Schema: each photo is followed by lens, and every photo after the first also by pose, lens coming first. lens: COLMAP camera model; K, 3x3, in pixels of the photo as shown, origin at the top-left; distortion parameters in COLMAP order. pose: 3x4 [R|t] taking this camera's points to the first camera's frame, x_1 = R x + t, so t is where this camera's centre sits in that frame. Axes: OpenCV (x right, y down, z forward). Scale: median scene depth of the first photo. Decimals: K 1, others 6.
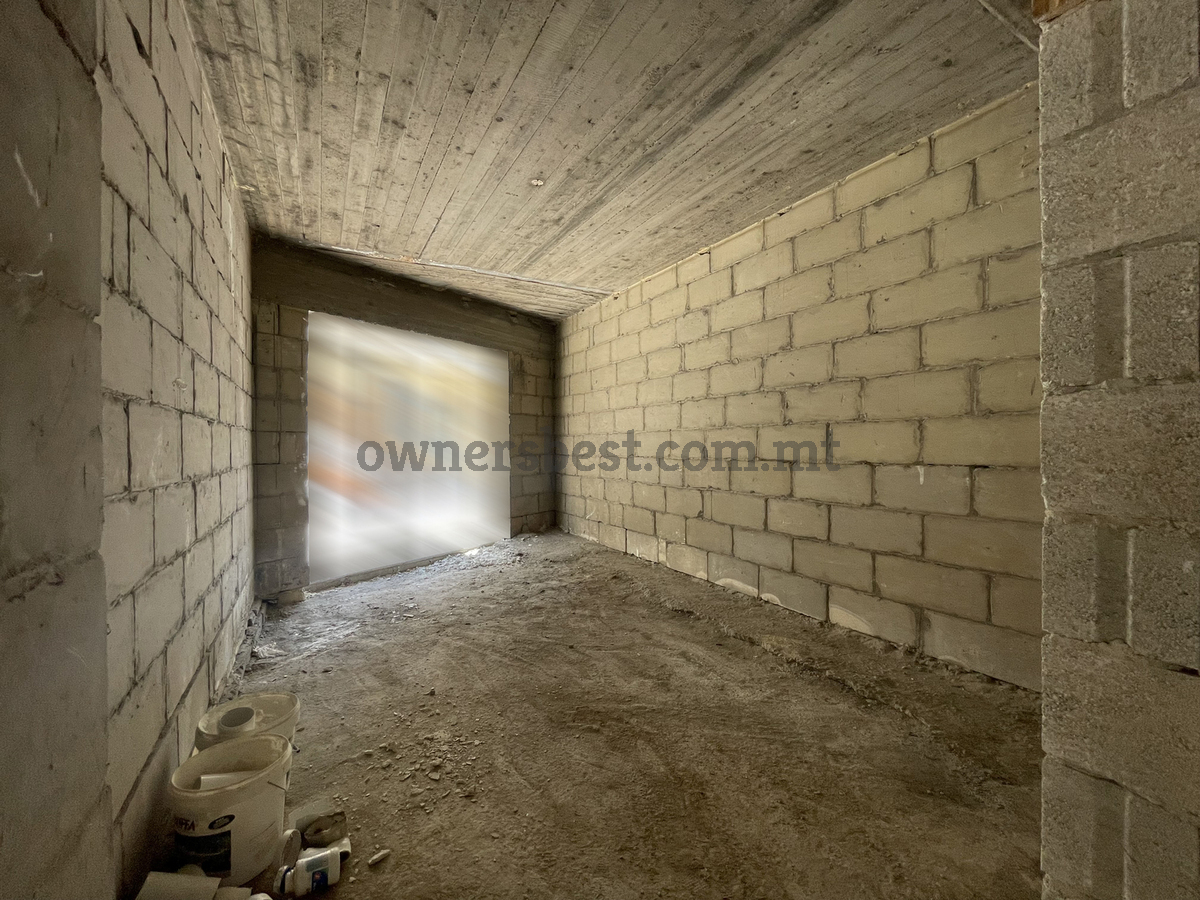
lens RADIAL K [[491.6, 0, 596.0], [0, 491.6, 450.6], [0, 0, 1]] dist [0.008759, -0.003208]
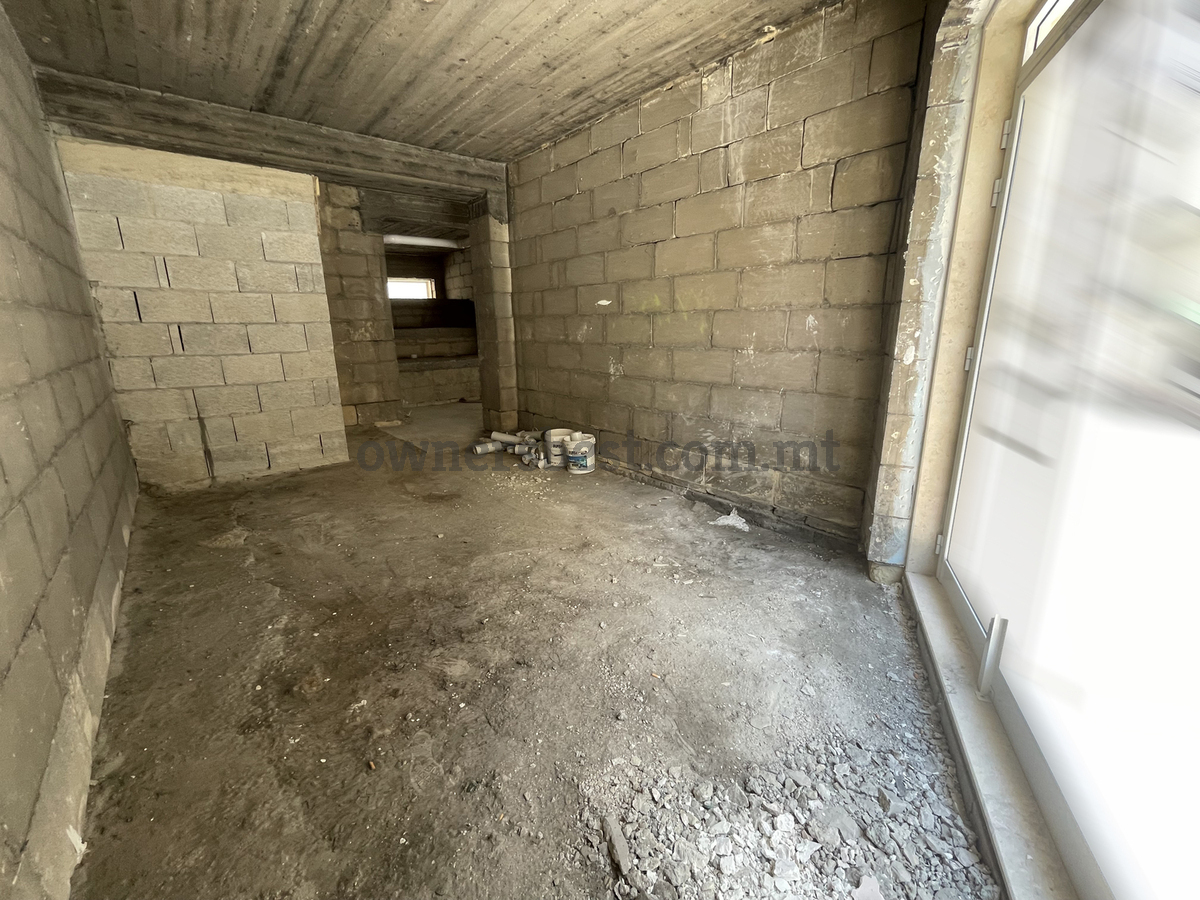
lens RADIAL K [[491.6, 0, 597.0], [0, 491.6, 449.7], [0, 0, 1]] dist [0.008759, -0.003208]
pose [[-0.982087, 0.063829, -0.177287, -0.220540], [0.019162, 0.969831, 0.243022, -0.022499], [0.187451, 0.235272, -0.953682, 2.193621]]
